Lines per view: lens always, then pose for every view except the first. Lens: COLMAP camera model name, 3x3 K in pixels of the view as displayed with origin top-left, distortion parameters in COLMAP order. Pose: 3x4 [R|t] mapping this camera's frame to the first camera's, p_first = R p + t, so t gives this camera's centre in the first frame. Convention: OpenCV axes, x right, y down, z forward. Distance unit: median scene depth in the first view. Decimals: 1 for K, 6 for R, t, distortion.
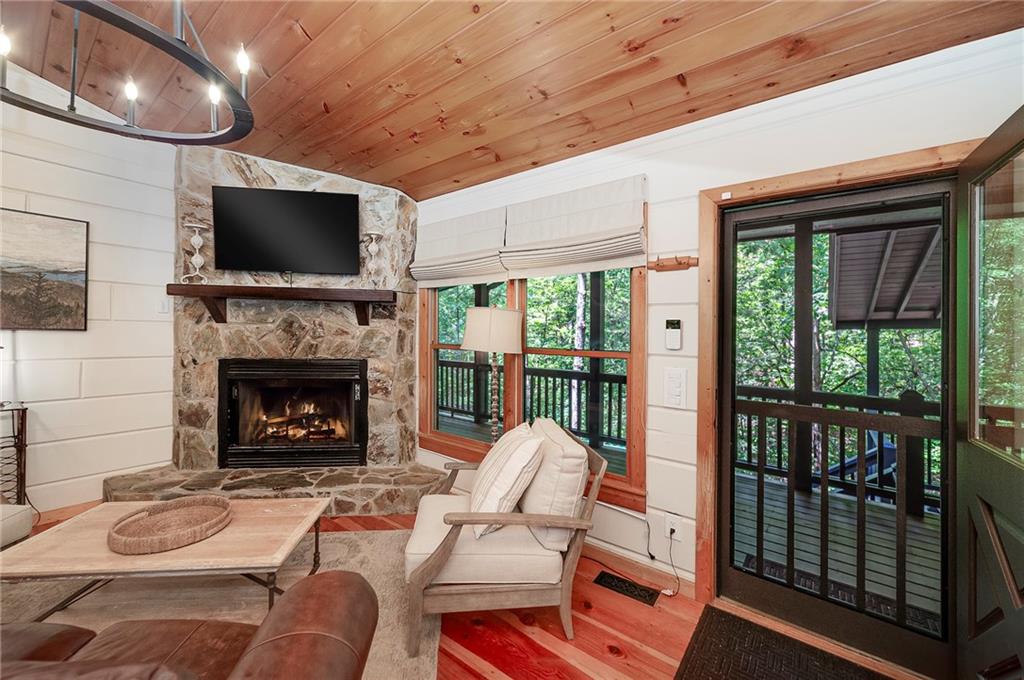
lens RADIAL K [[420.3, 0, 509.6], [0, 420.3, 336.8], [0, 0, 1]] dist [-0.000597, -0.000242]
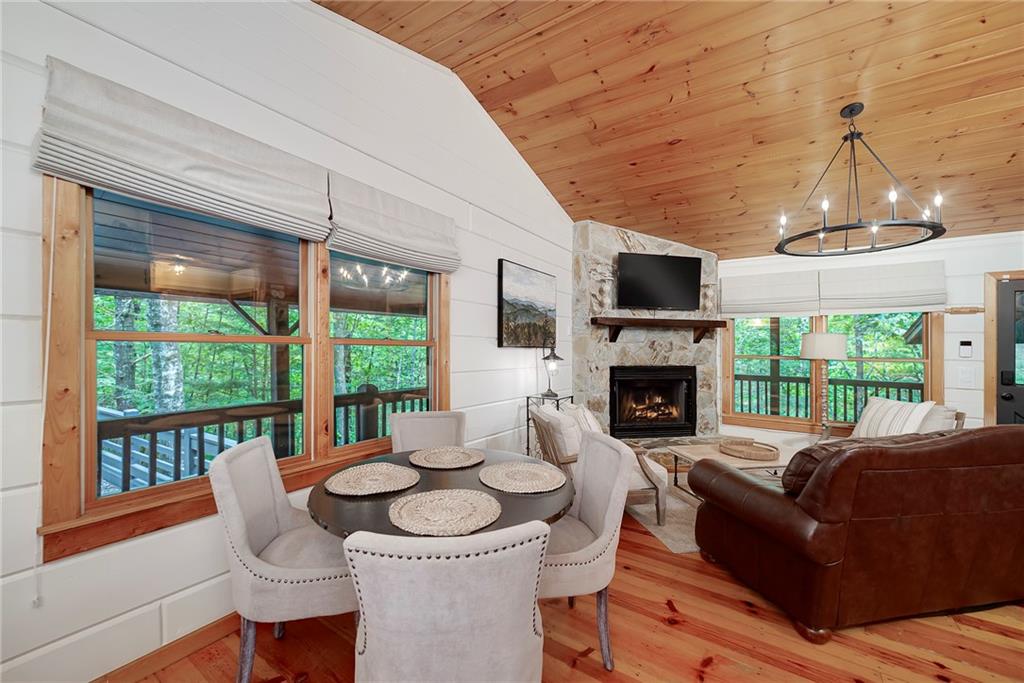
lens RADIAL K [[389.5, 0, 509.0], [0, 389.5, 355.5], [0, 0, 1]] dist [0.001736, 0.000152]
pose [[0.996804, -0.004672, 0.079747, -1.160081], [0.003692, 0.999916, 0.012431, -0.004115], [-0.079798, -0.012097, 0.996738, -0.357906]]
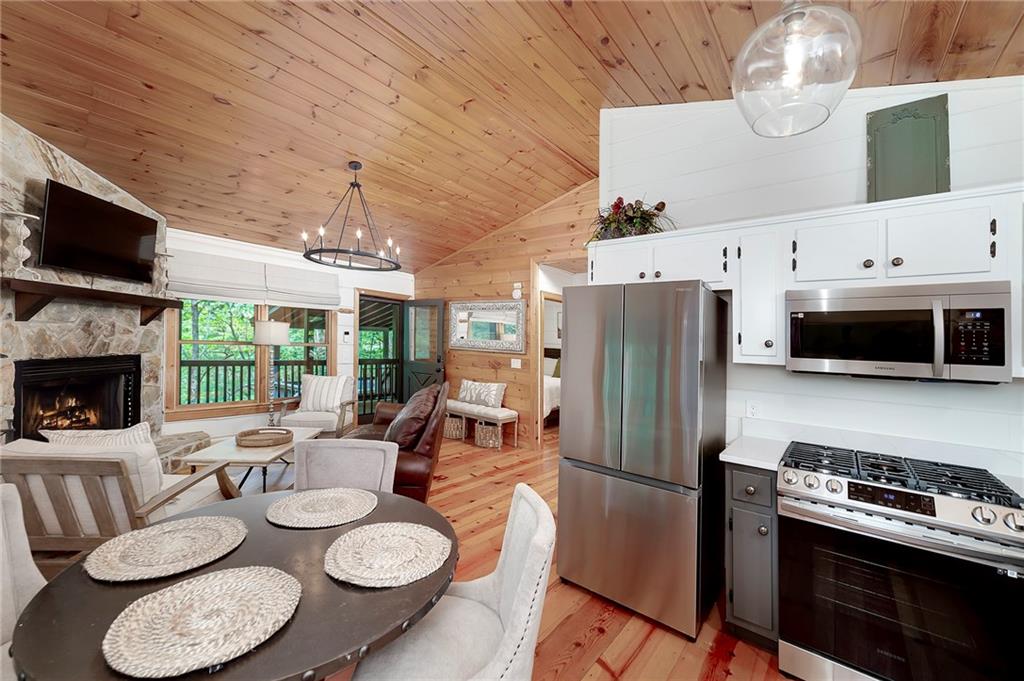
lens RADIAL K [[420.3, 0, 509.6], [0, 420.3, 337.3], [0, 0, 1]] dist [-0.000597, -0.000242]
pose [[0.014197, -0.007250, 0.999873, -1.569173], [-0.034585, 0.999372, 0.007737, -0.040911], [-0.999301, -0.034691, 0.013937, -0.066380]]
